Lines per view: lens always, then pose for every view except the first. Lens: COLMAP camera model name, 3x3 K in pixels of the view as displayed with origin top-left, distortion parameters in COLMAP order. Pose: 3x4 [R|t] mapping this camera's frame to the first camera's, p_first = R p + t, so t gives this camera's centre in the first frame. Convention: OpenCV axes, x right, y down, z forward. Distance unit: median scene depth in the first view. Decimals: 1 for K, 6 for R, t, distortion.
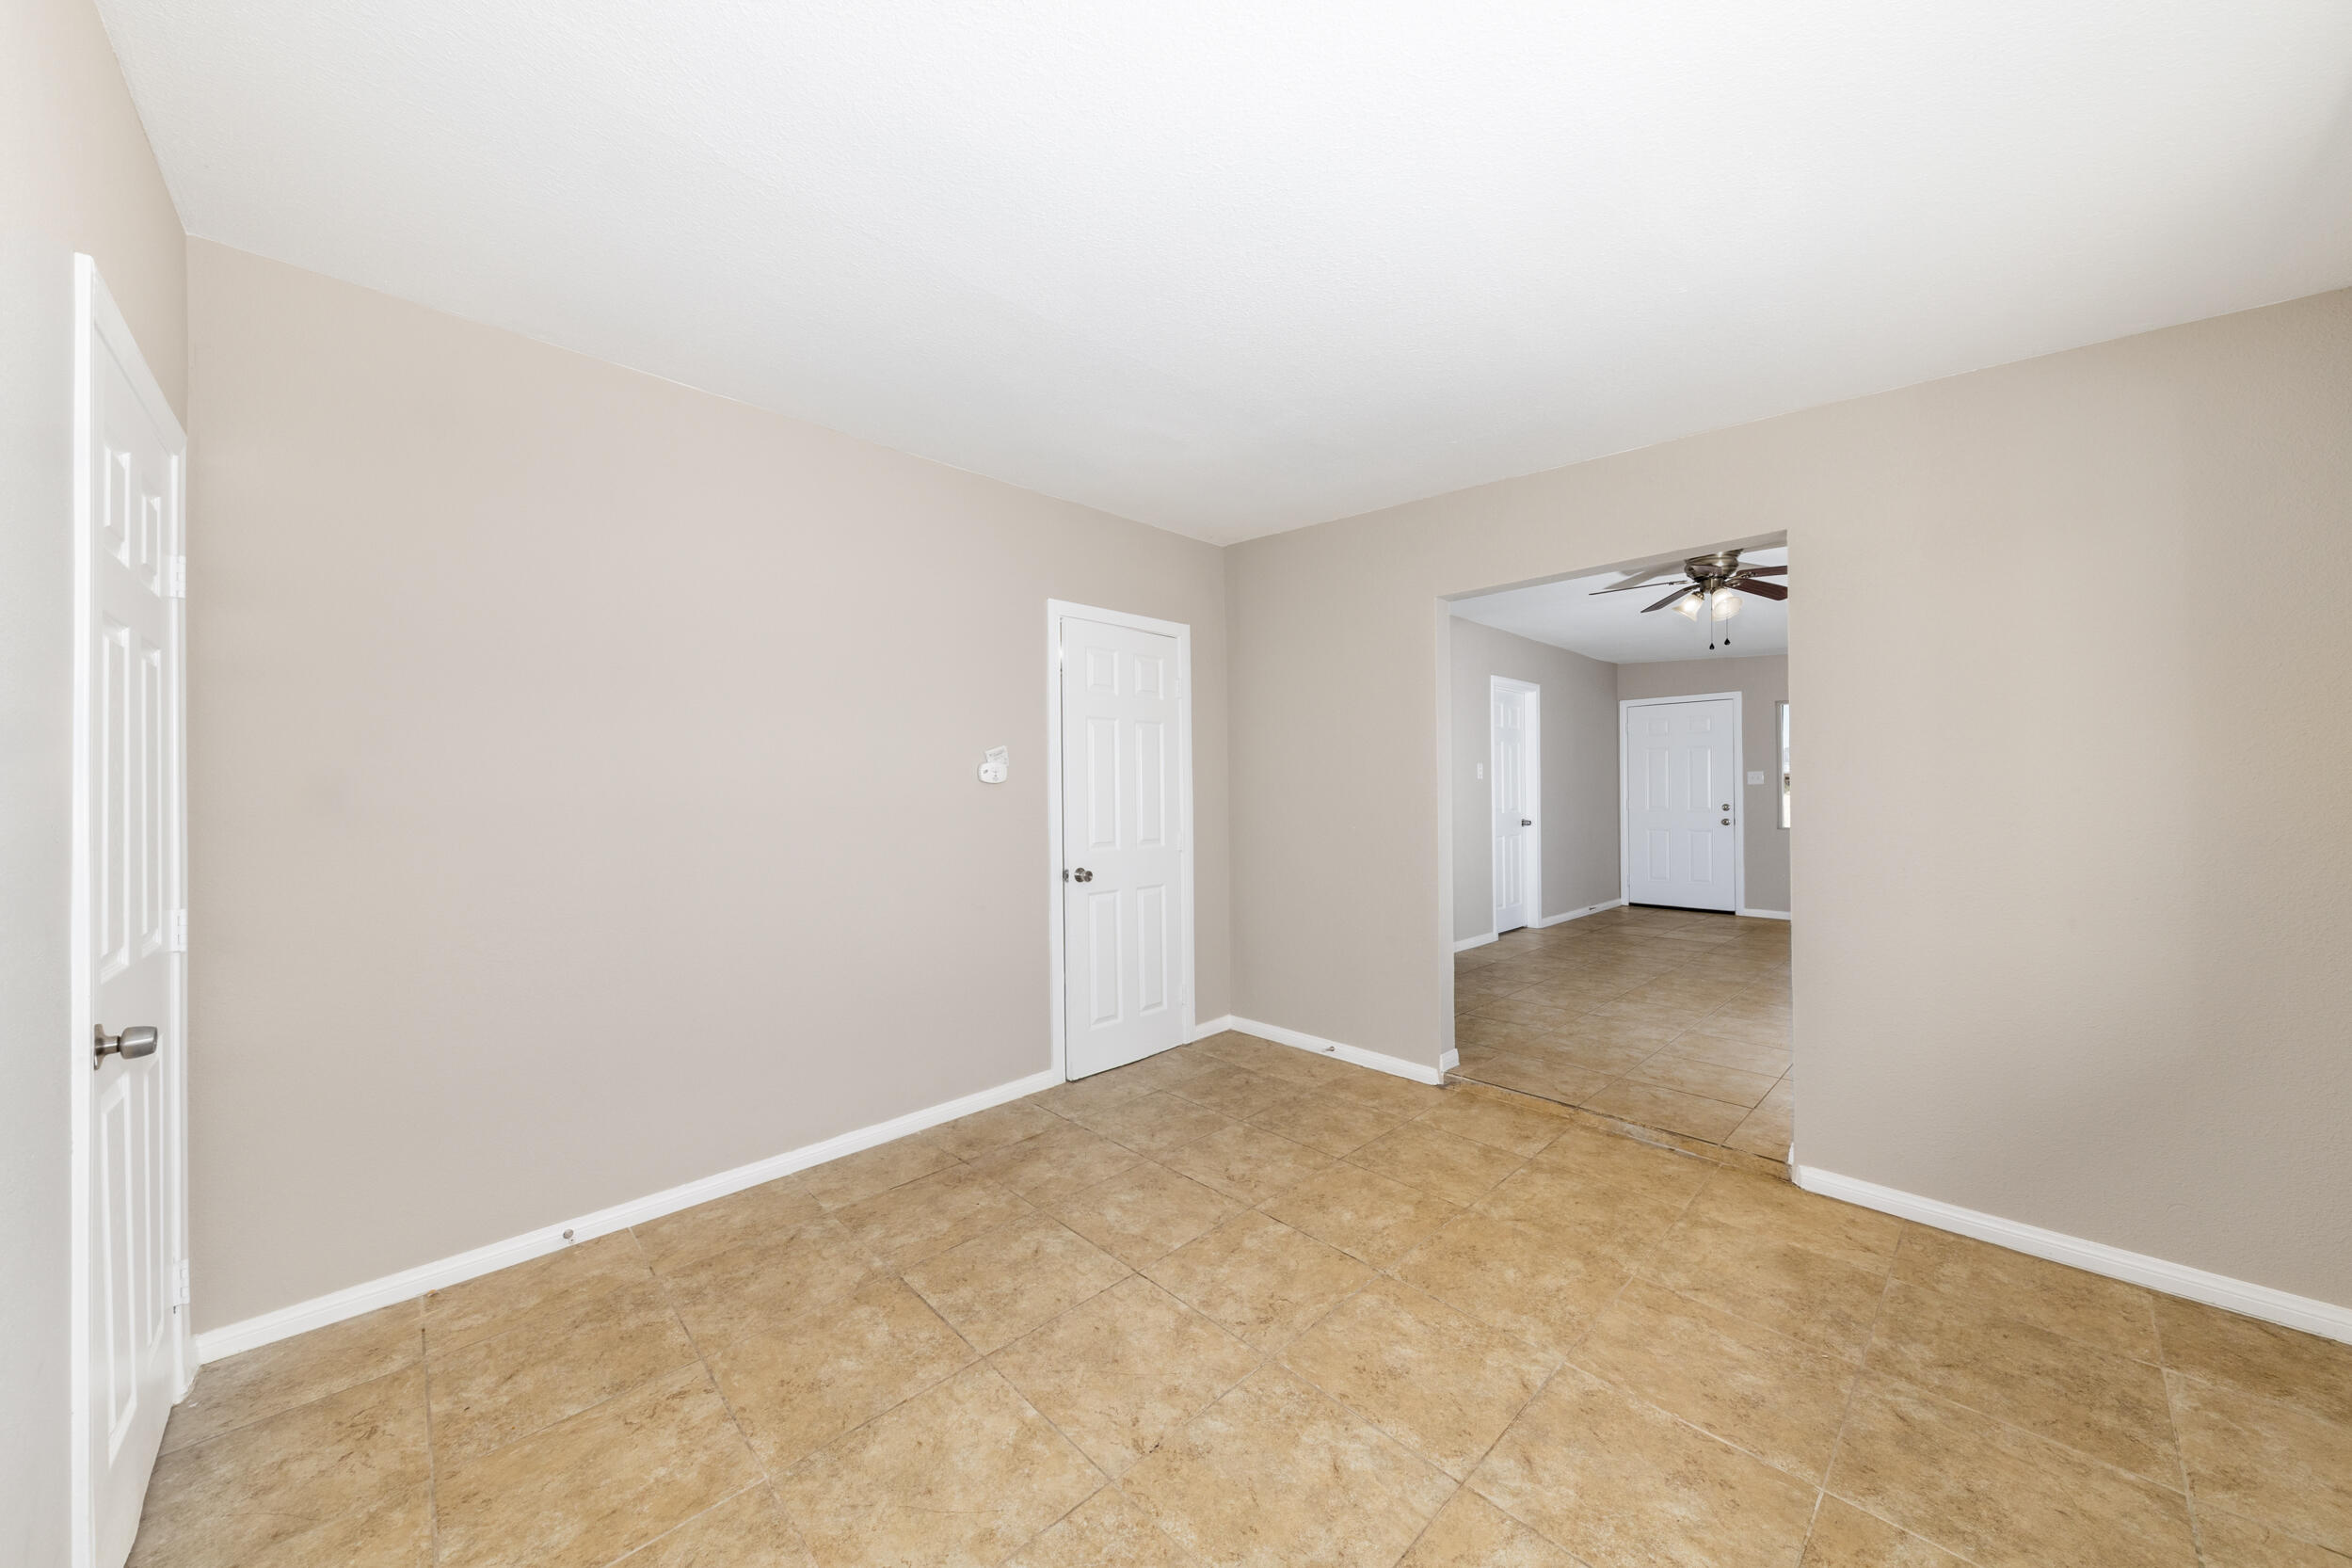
lens RADIAL K [[834.5, 0, 1153.4], [0, 834.5, 776.0], [0, 0, 1]] dist [0.005327, -0.001992]
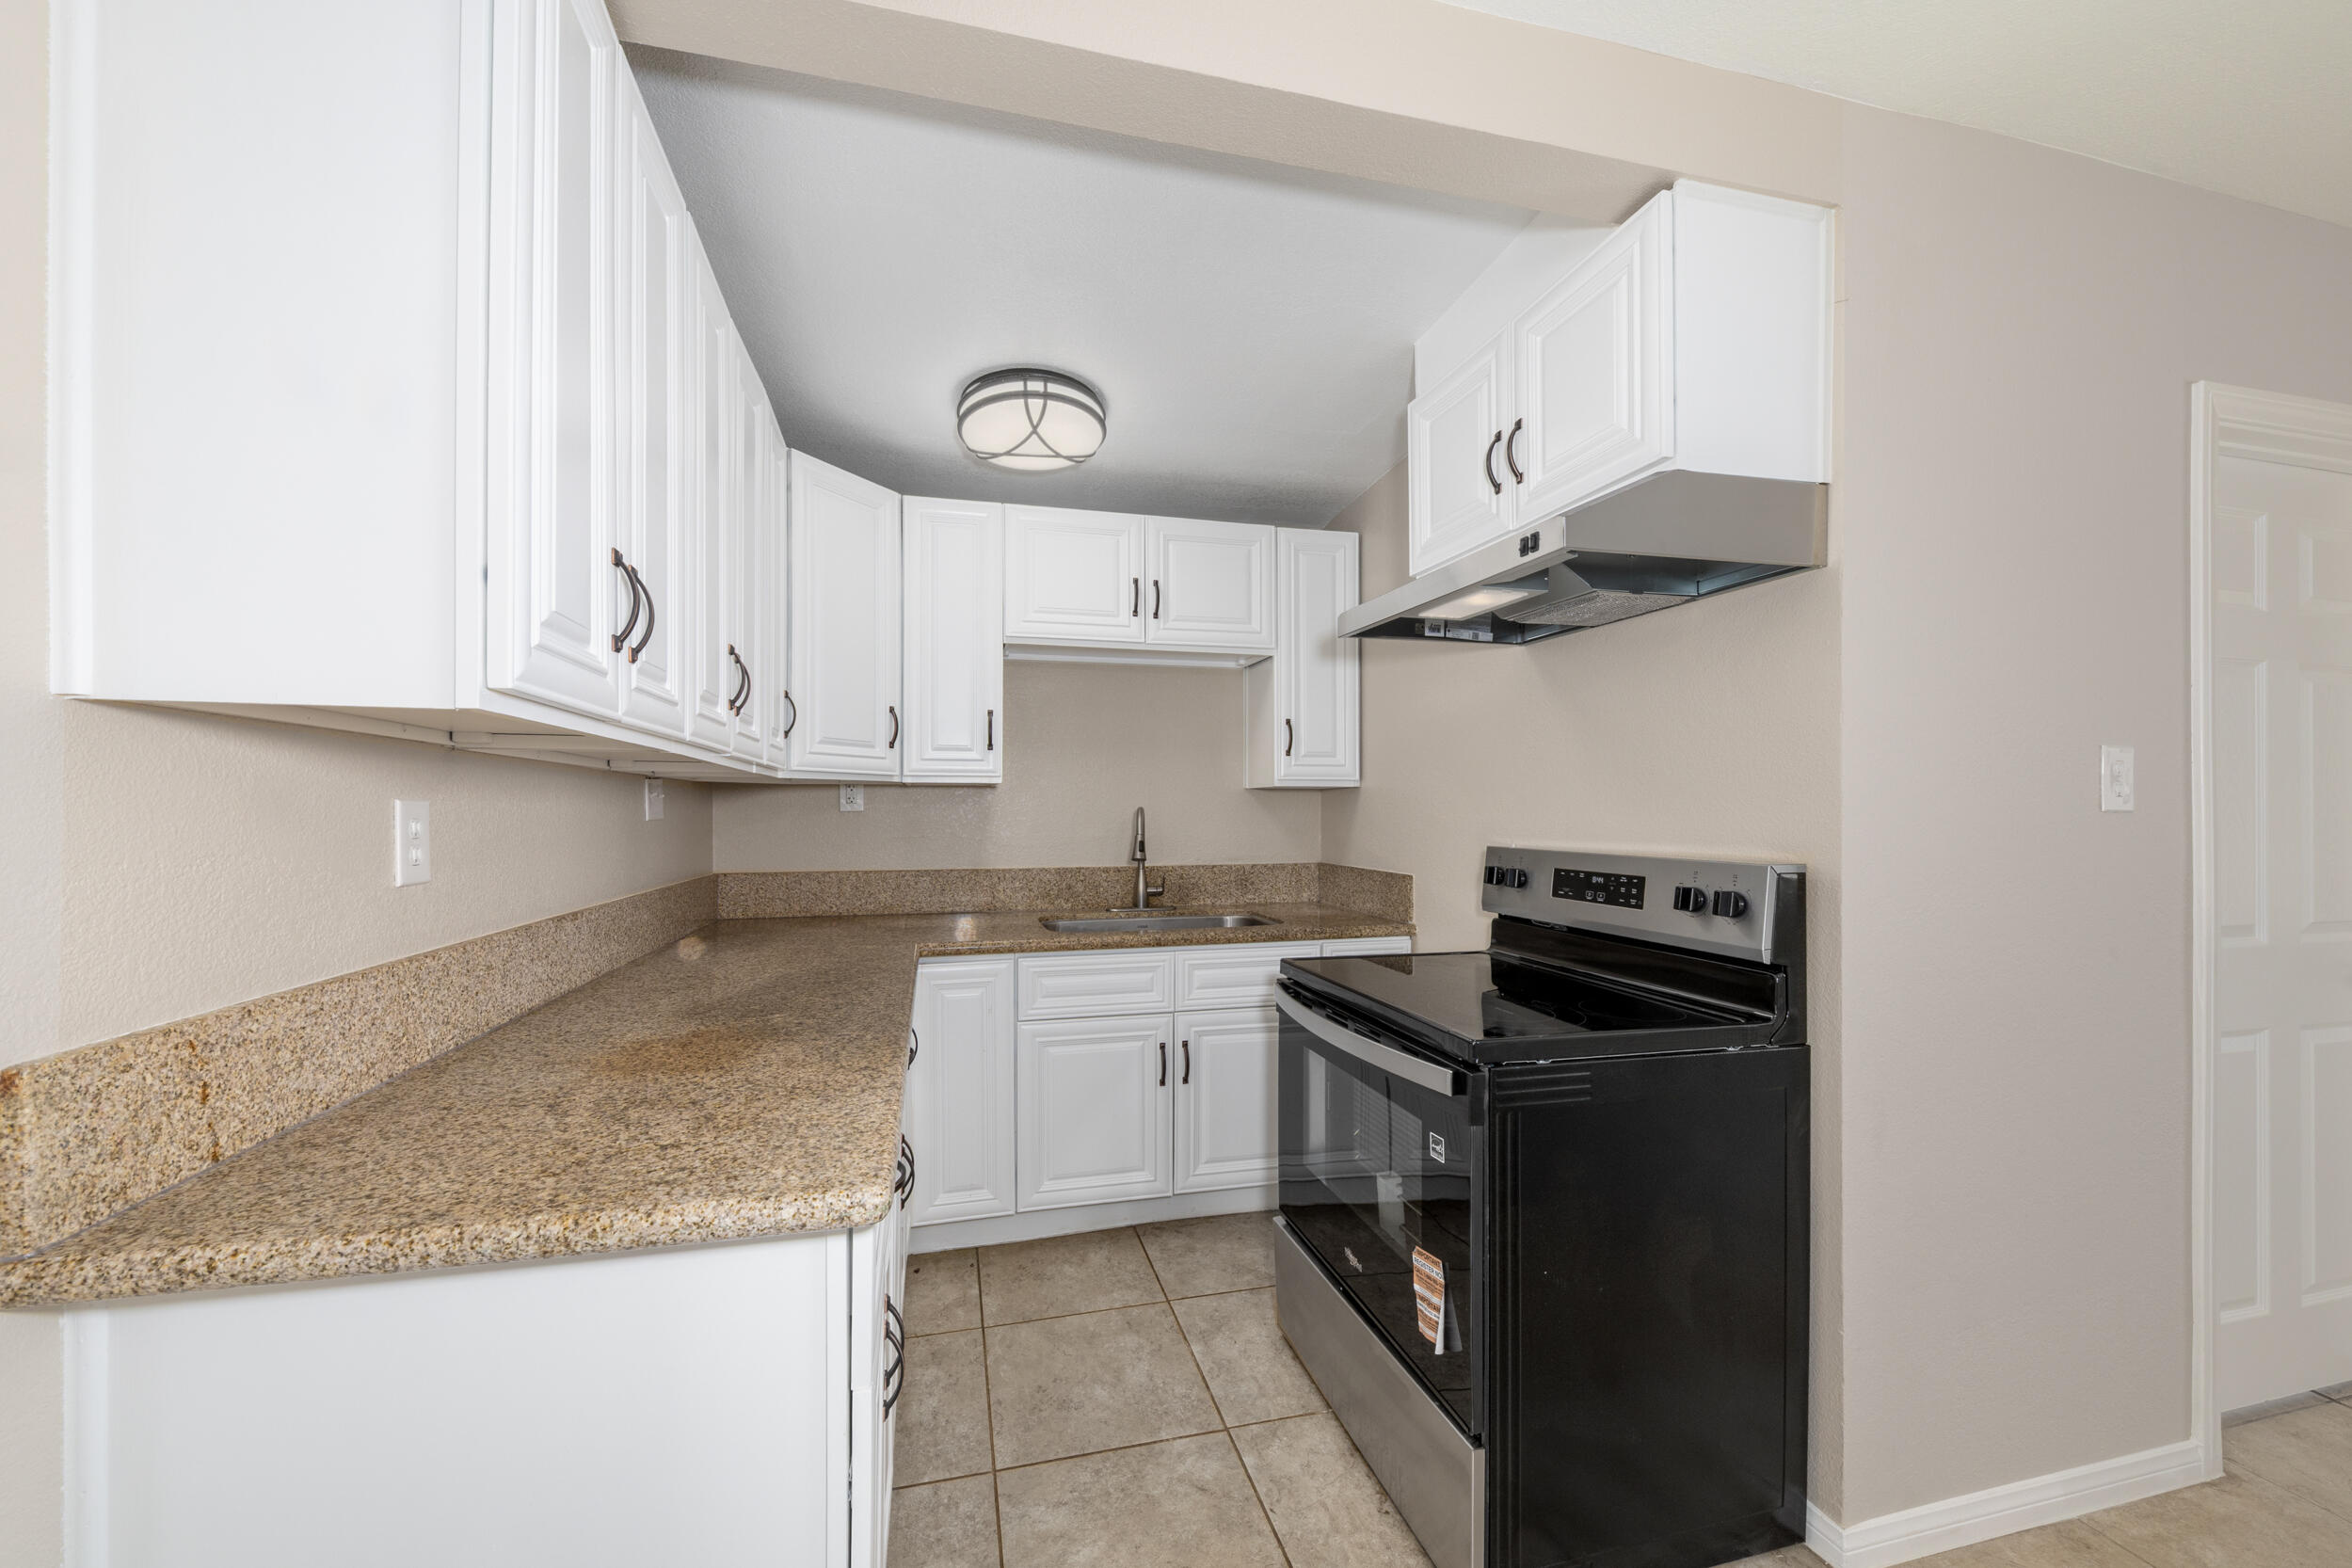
lens RADIAL K [[834.5, 0, 1103.0], [0, 834.5, 815.6], [0, 0, 1]] dist [0.005327, -0.001992]
pose [[0.854848, 0.004007, -0.518864, 0.201865], [-0.002307, 0.999990, 0.003922, 0.004331], [0.518874, -0.002156, 0.854848, 0.485176]]
